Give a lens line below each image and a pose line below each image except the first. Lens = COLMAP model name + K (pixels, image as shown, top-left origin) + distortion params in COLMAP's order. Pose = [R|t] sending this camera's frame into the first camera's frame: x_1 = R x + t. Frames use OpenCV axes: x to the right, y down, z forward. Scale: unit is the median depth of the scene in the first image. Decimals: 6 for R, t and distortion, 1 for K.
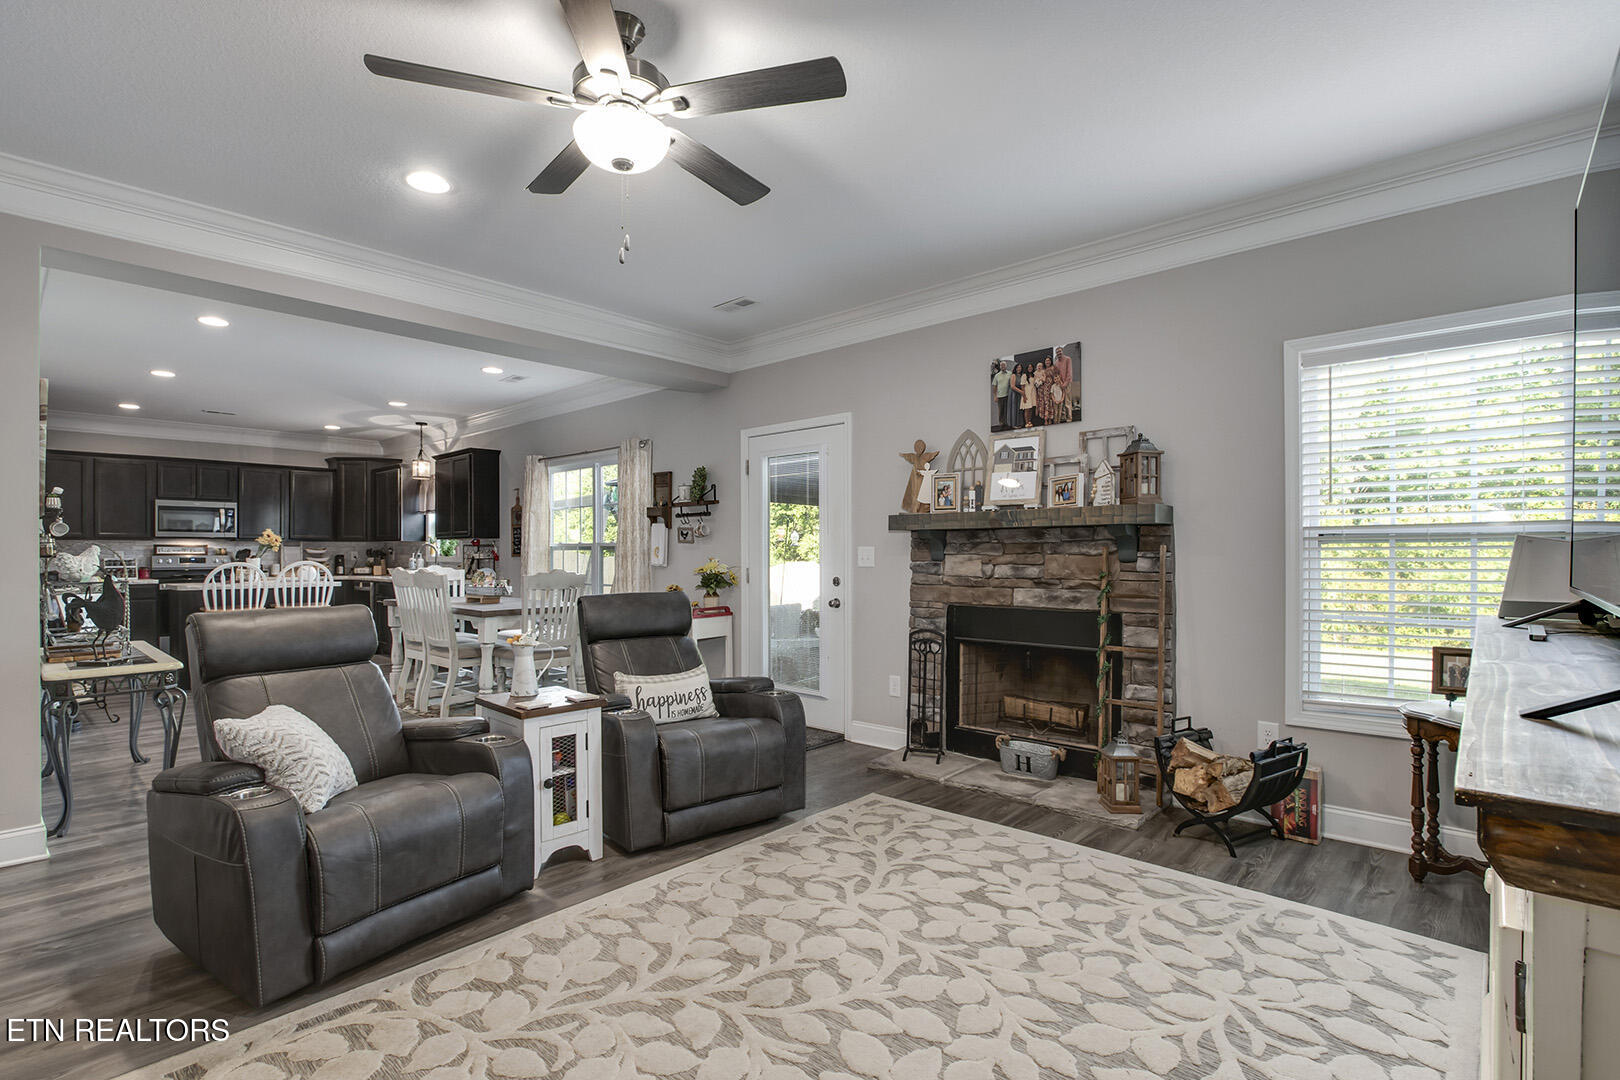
lens RADIAL K [[770.3, 0, 810.9], [0, 770.3, 552.3], [0, 0, 1]] dist [-0.026607, 0.003722]
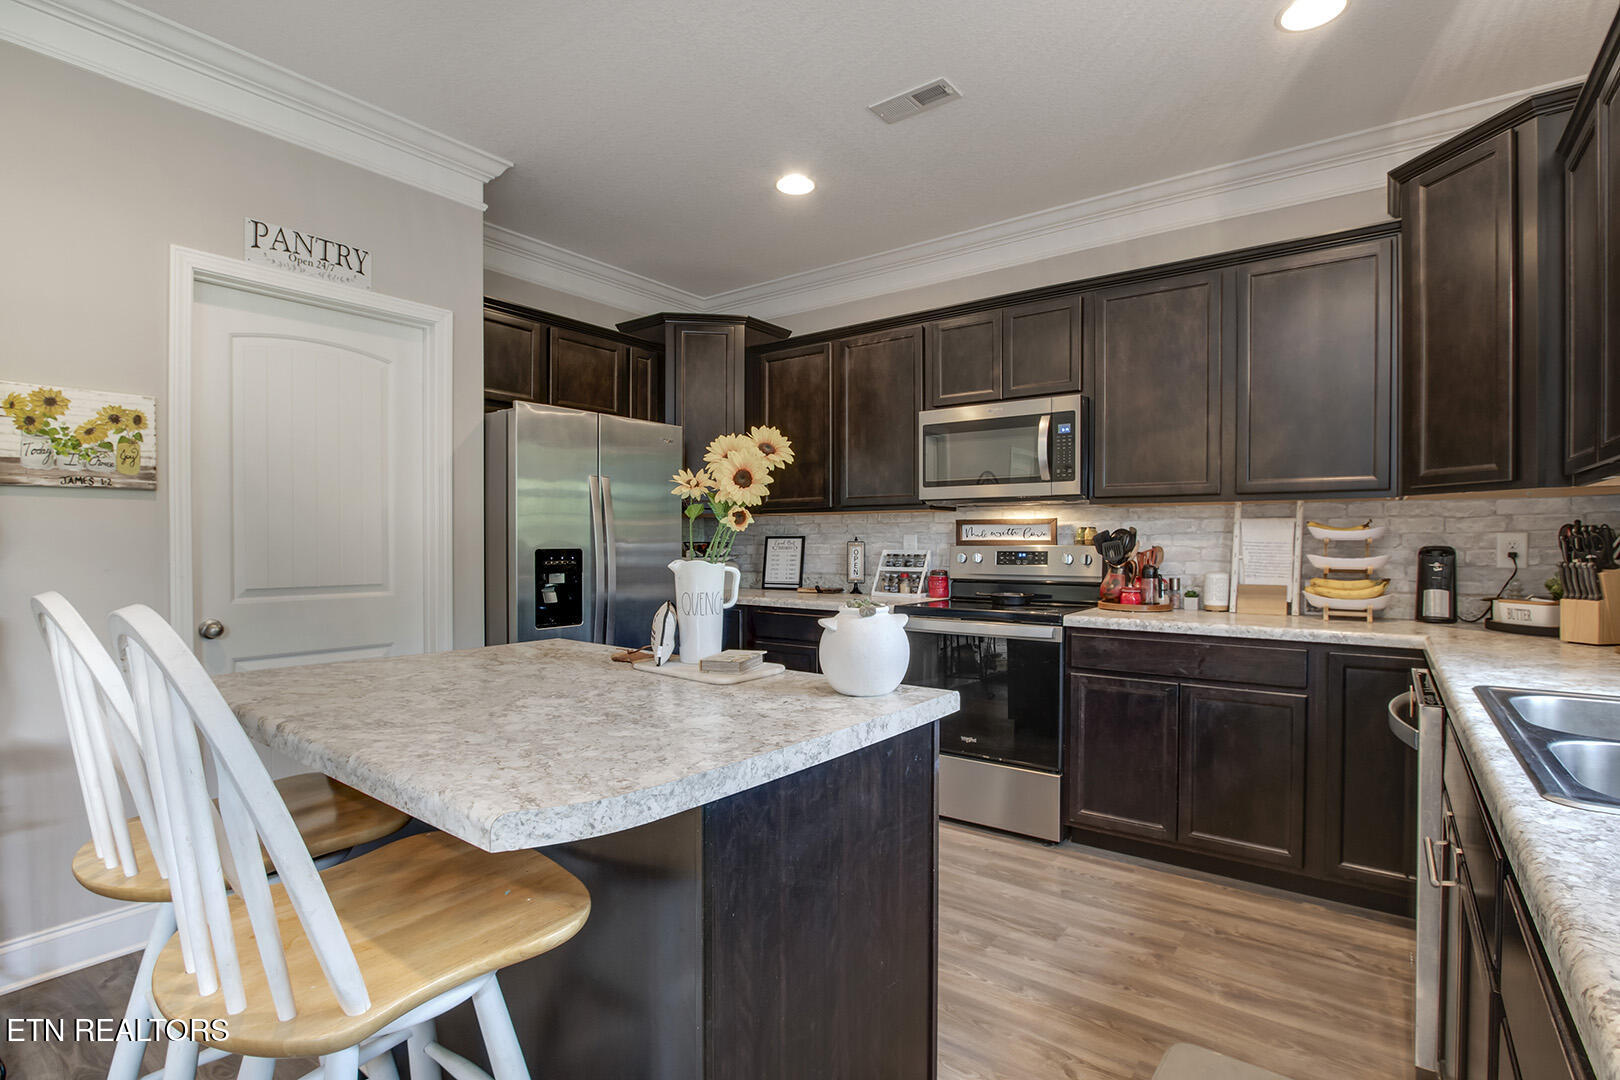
lens RADIAL K [[770.3, 0, 810.9], [0, 770.3, 552.3], [0, 0, 1]] dist [-0.026607, 0.003722]
pose [[0.095888, 0.016971, -0.995247, -0.940819], [-0.000456, 0.999855, 0.017005, 0.001979], [0.995392, -0.001177, 0.095882, 1.899960]]
